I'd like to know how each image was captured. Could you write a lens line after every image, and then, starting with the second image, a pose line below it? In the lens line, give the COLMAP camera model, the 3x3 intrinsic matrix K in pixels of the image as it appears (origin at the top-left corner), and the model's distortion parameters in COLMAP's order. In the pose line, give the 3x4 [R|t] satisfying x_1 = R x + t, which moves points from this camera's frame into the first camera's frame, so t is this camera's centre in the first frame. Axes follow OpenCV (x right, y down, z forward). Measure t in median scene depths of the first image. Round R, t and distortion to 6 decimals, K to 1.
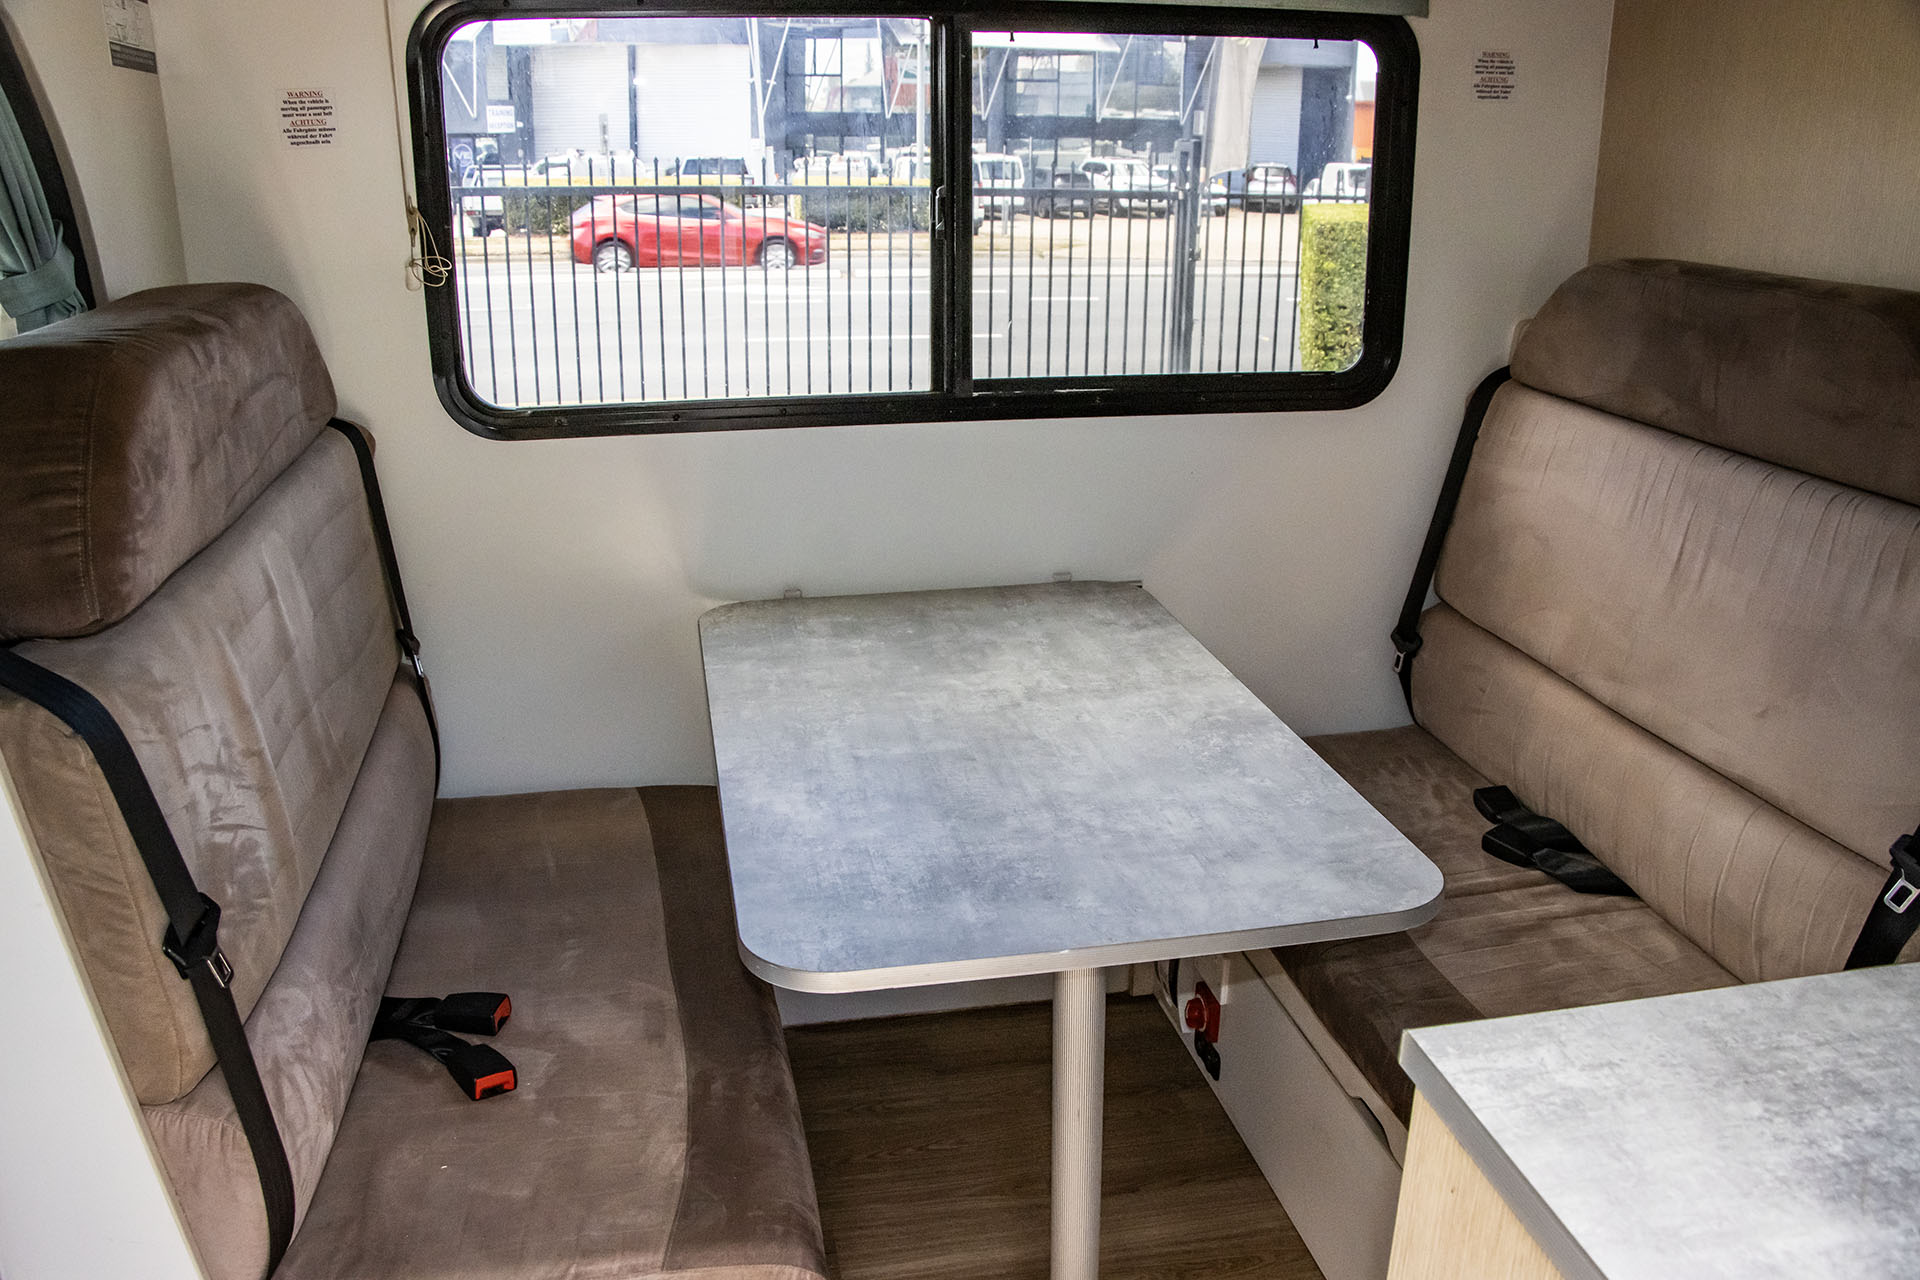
lens RADIAL K [[1588.2, 0, 956.3], [0, 1588.2, 681.7], [0, 0, 1]] dist [-0.188277, 0.131719]
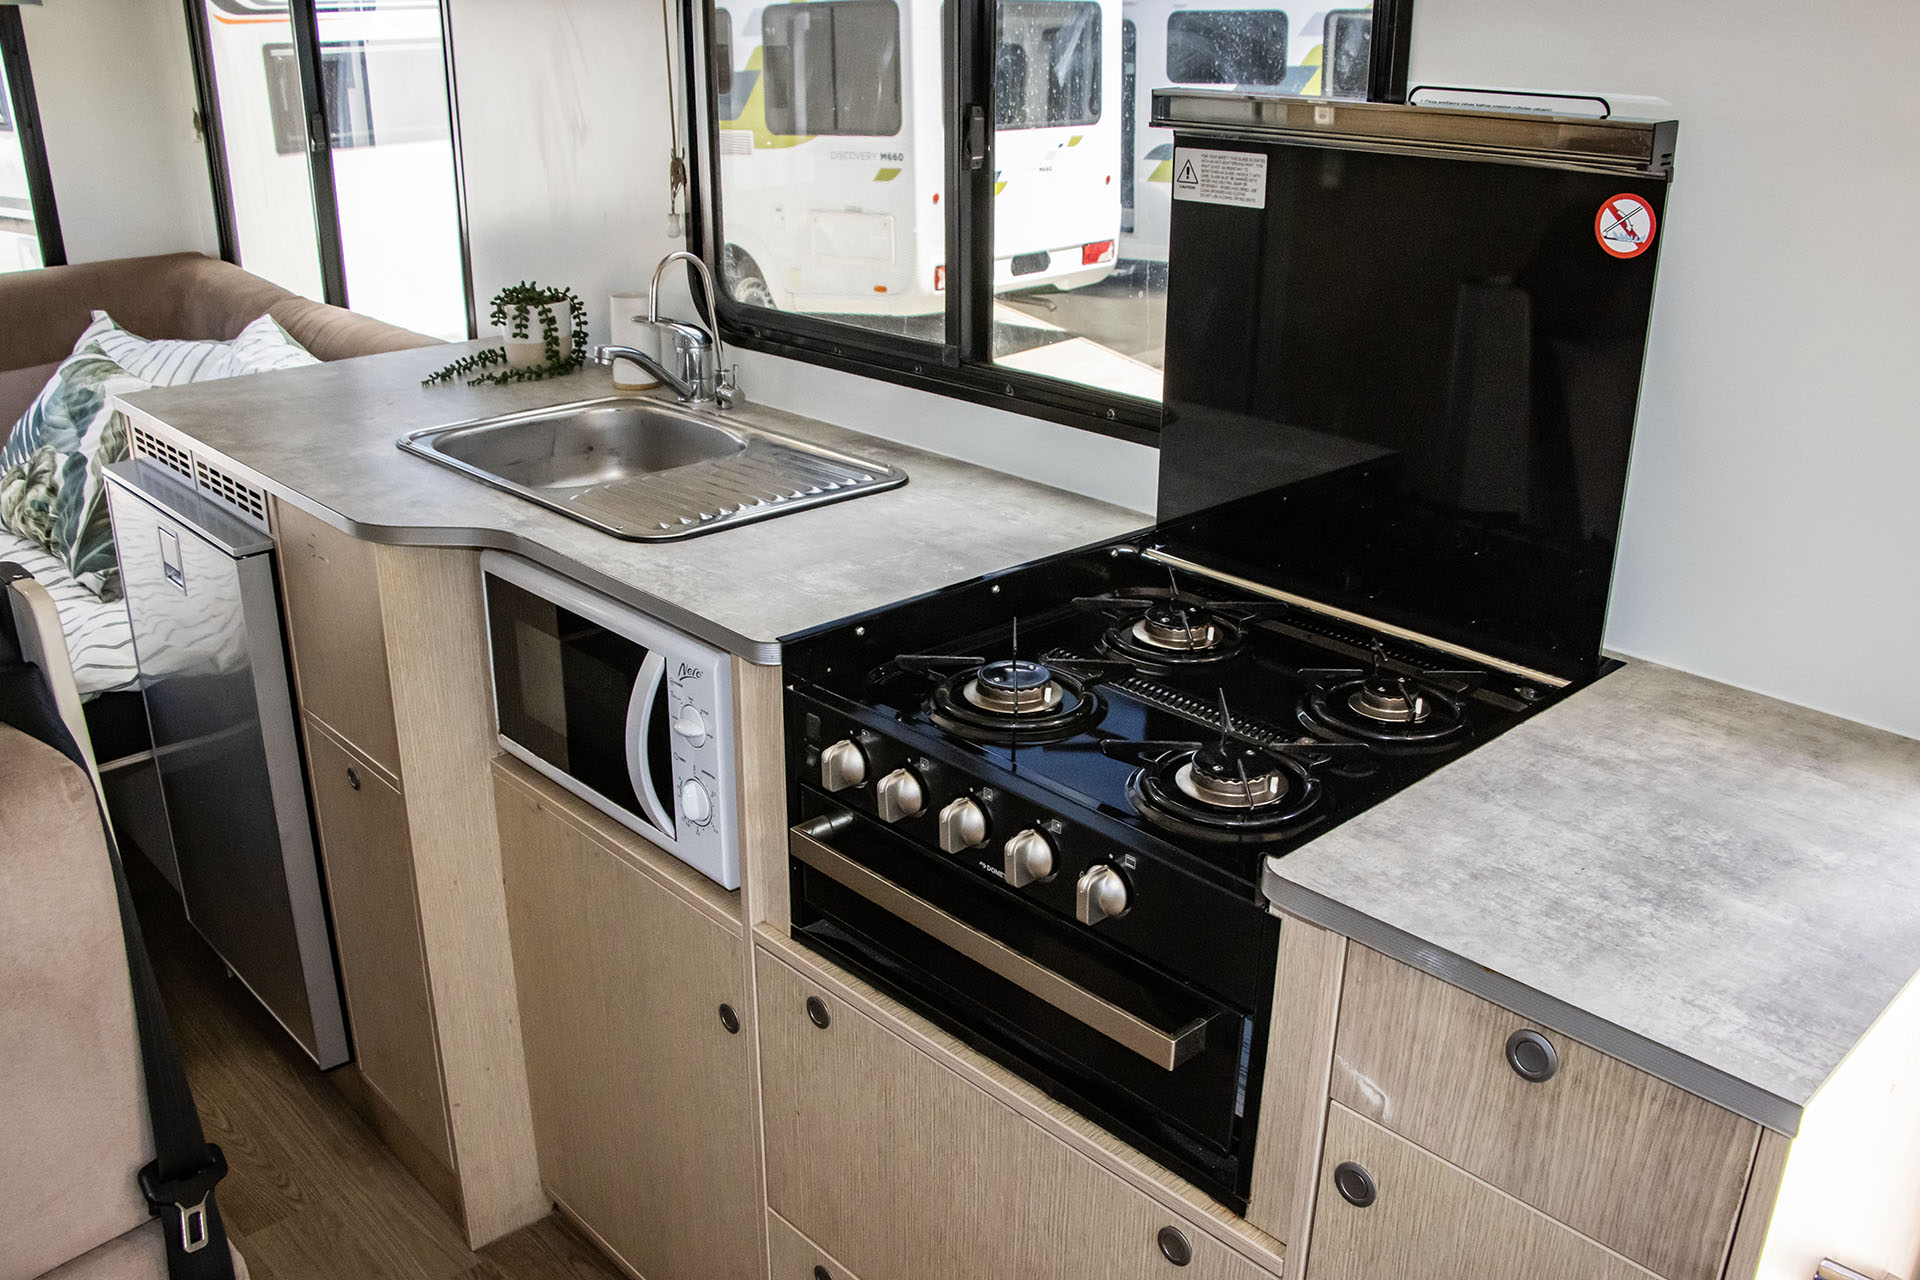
lens RADIAL K [[1613.6, 0, 968.3], [0, 1613.6, 669.6], [0, 0, 1]] dist [-0.173645, 0.136665]
pose [[-0.536951, -0.326430, 0.777899, -0.047997], [0.282083, 0.799555, 0.530227, -0.294488], [-0.795055, 0.504138, -0.337241, 0.682274]]
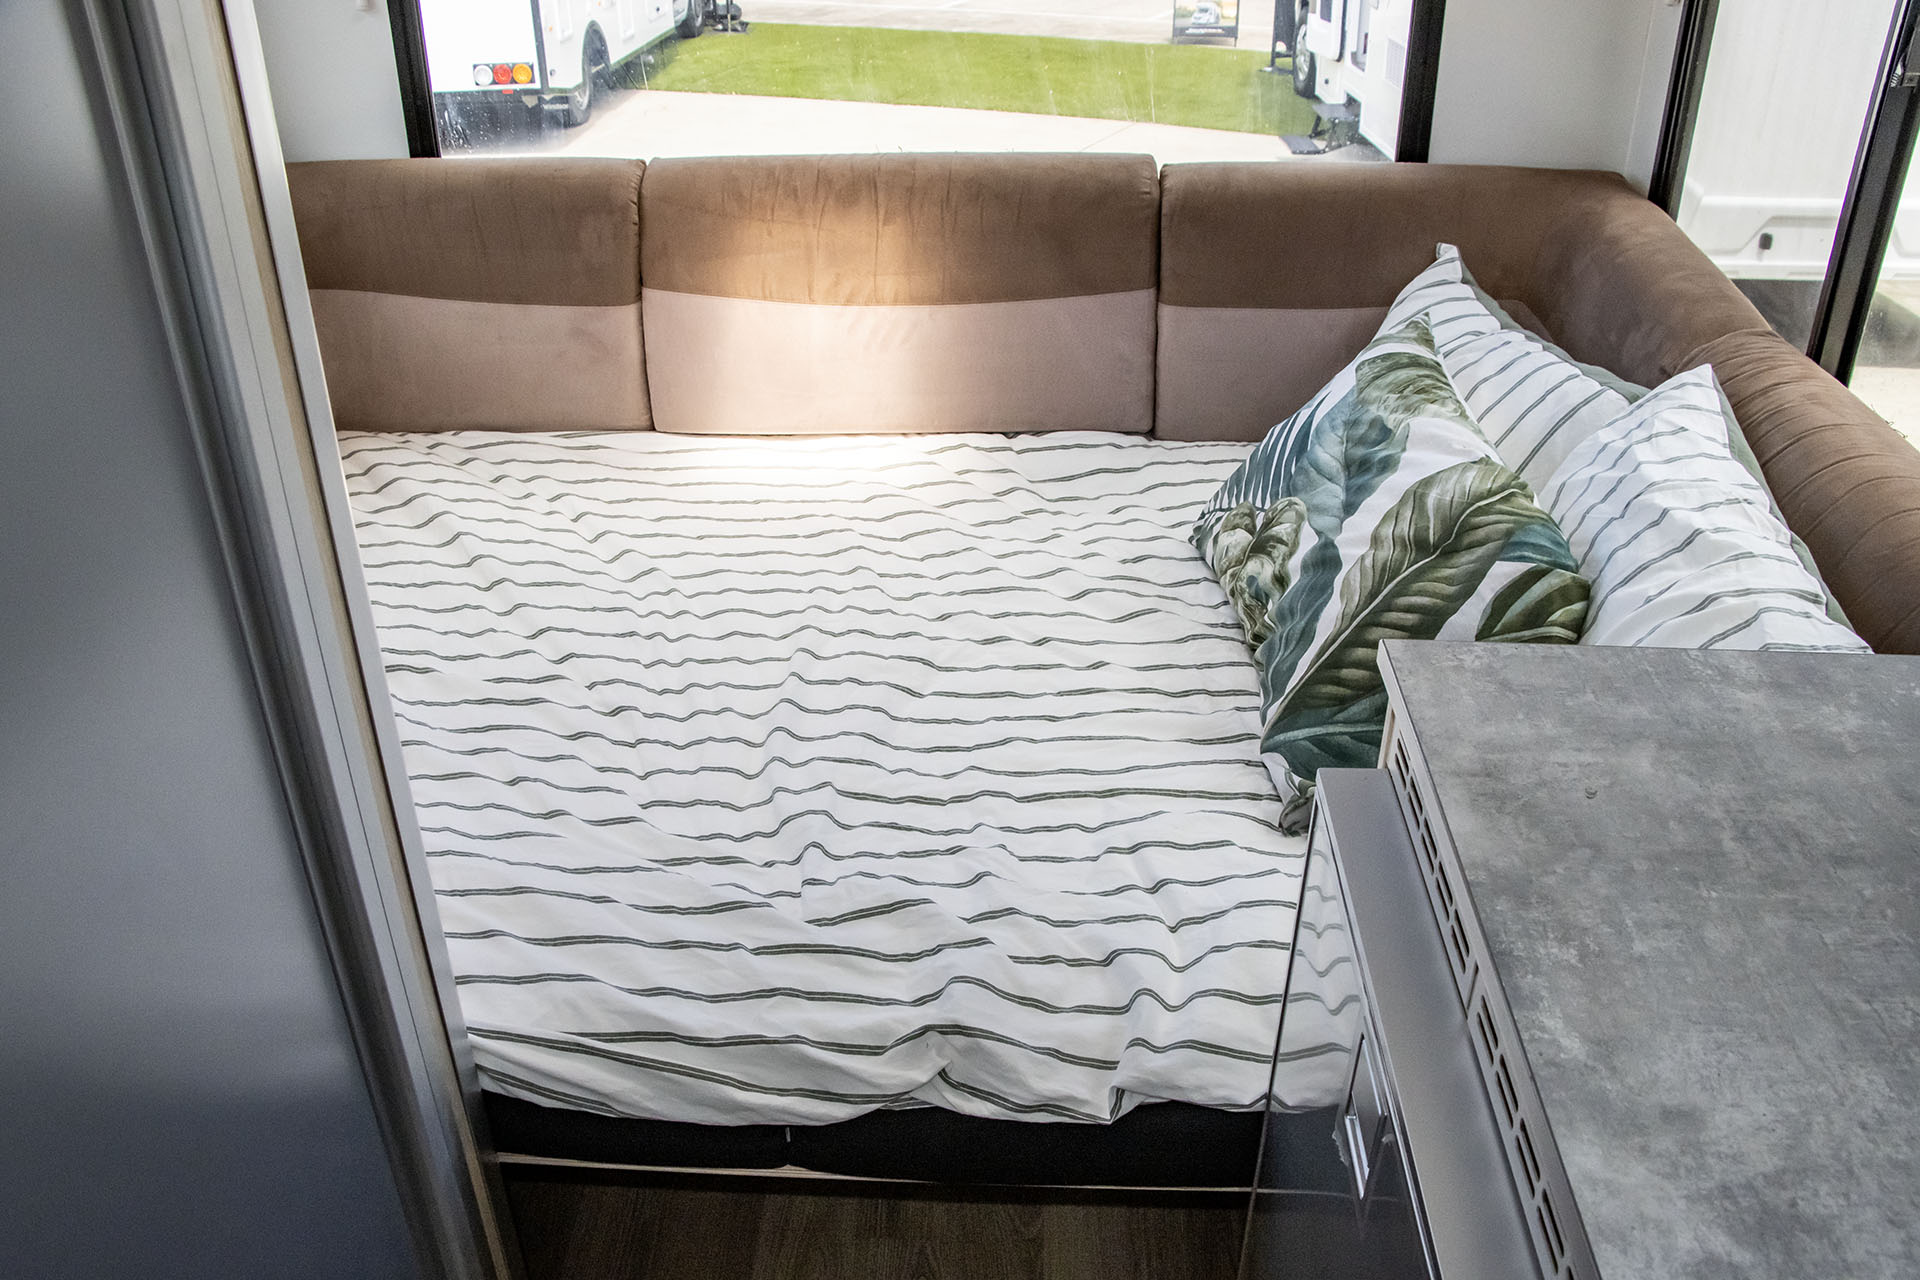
lens RADIAL K [[1613.6, 0, 968.3], [0, 1613.6, 669.6], [0, 0, 1]] dist [-0.173645, 0.136665]
pose [[0.238373, -0.490652, 0.838116, 0.772256], [0.336369, 0.851289, 0.402695, -0.297721], [-0.911062, 0.185925, 0.367964, 0.623121]]
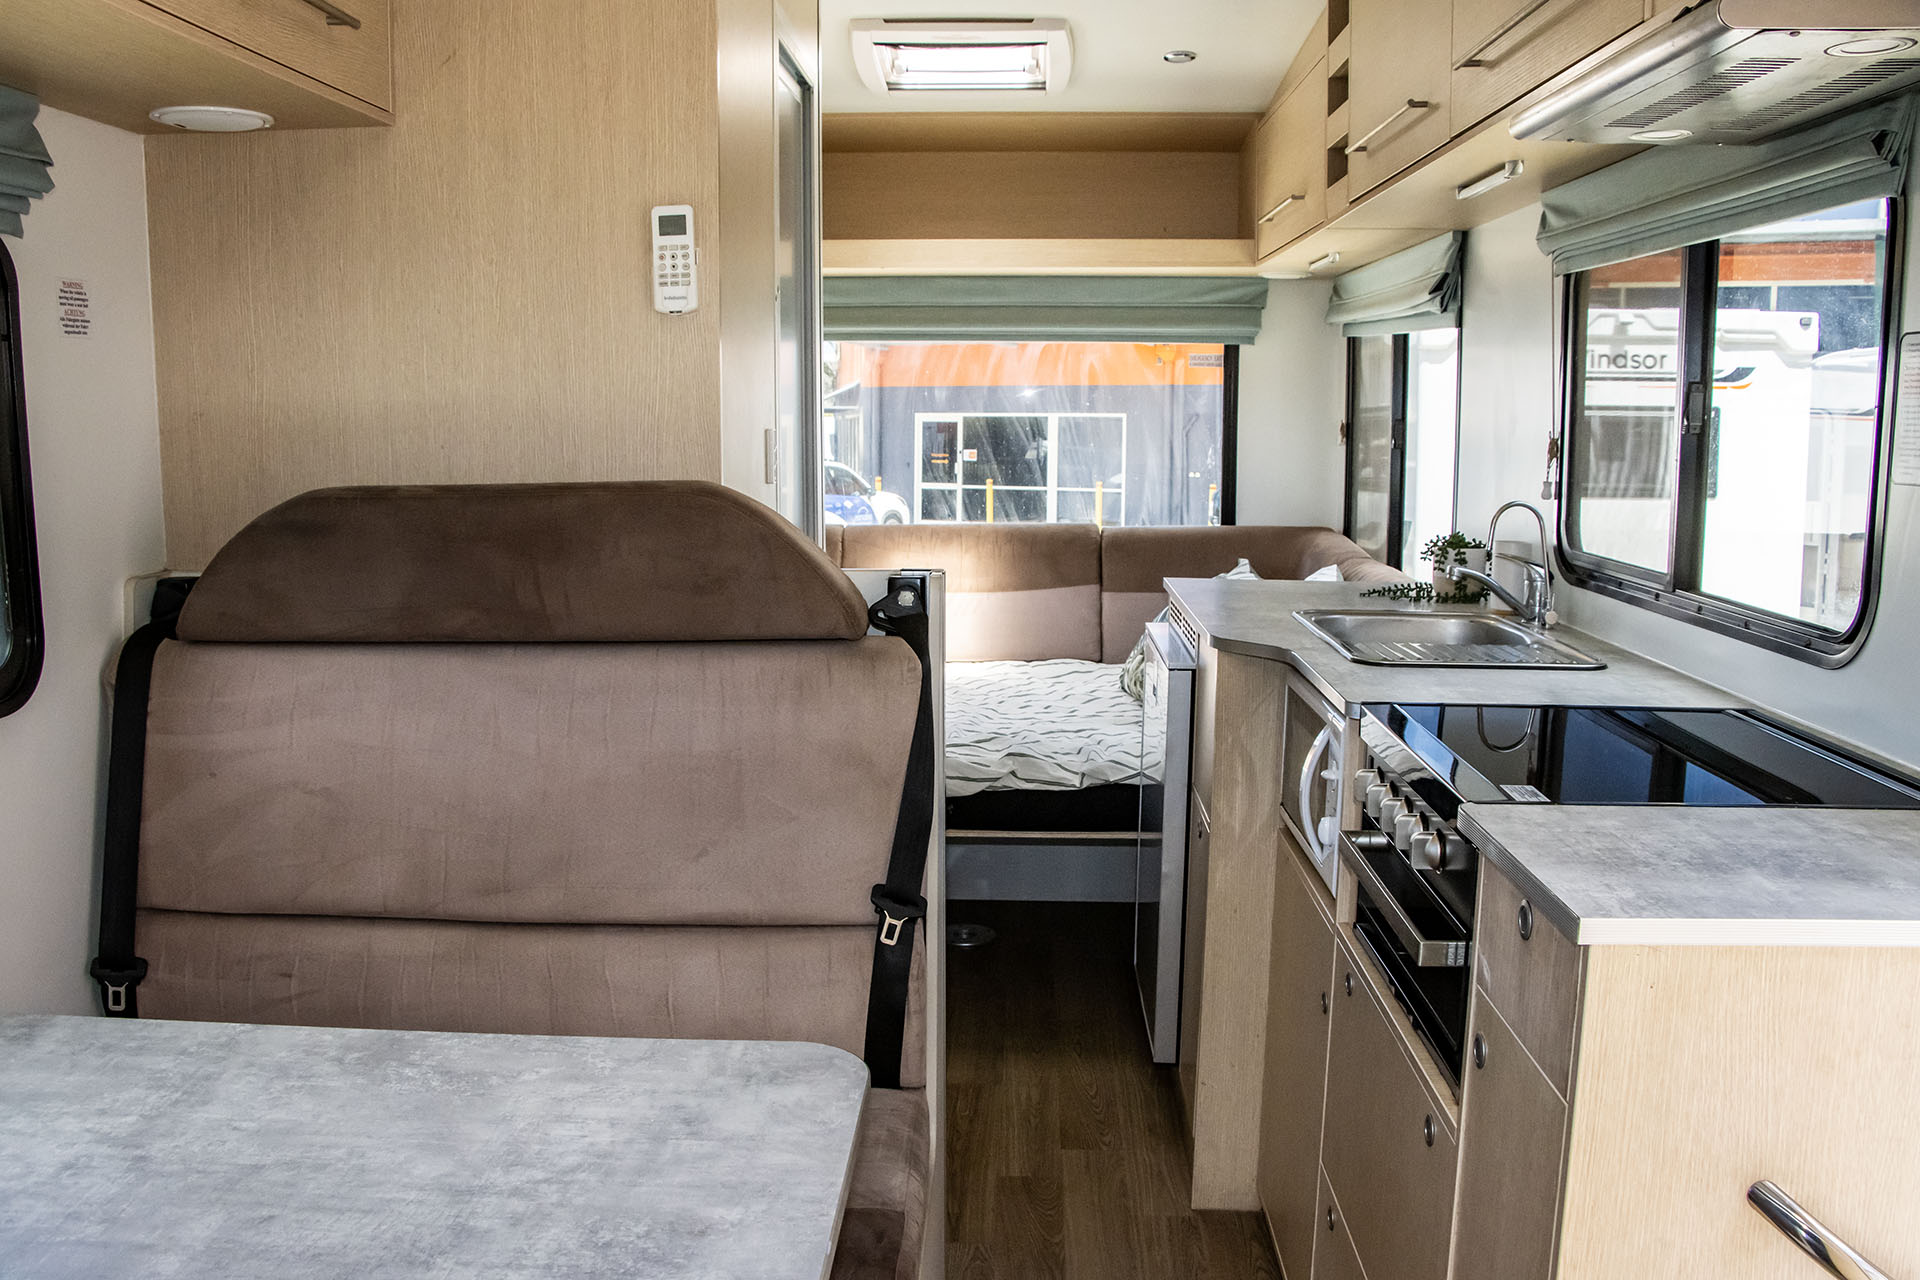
lens RADIAL K [[1613.6, 0, 968.3], [0, 1613.6, 669.6], [0, 0, 1]] dist [-0.173645, 0.136665]
pose [[0.231141, -0.154998, 0.960494, -0.515759], [0.328068, 0.941826, 0.073036, -0.122910], [-0.915939, 0.298226, 0.268545, 0.441273]]
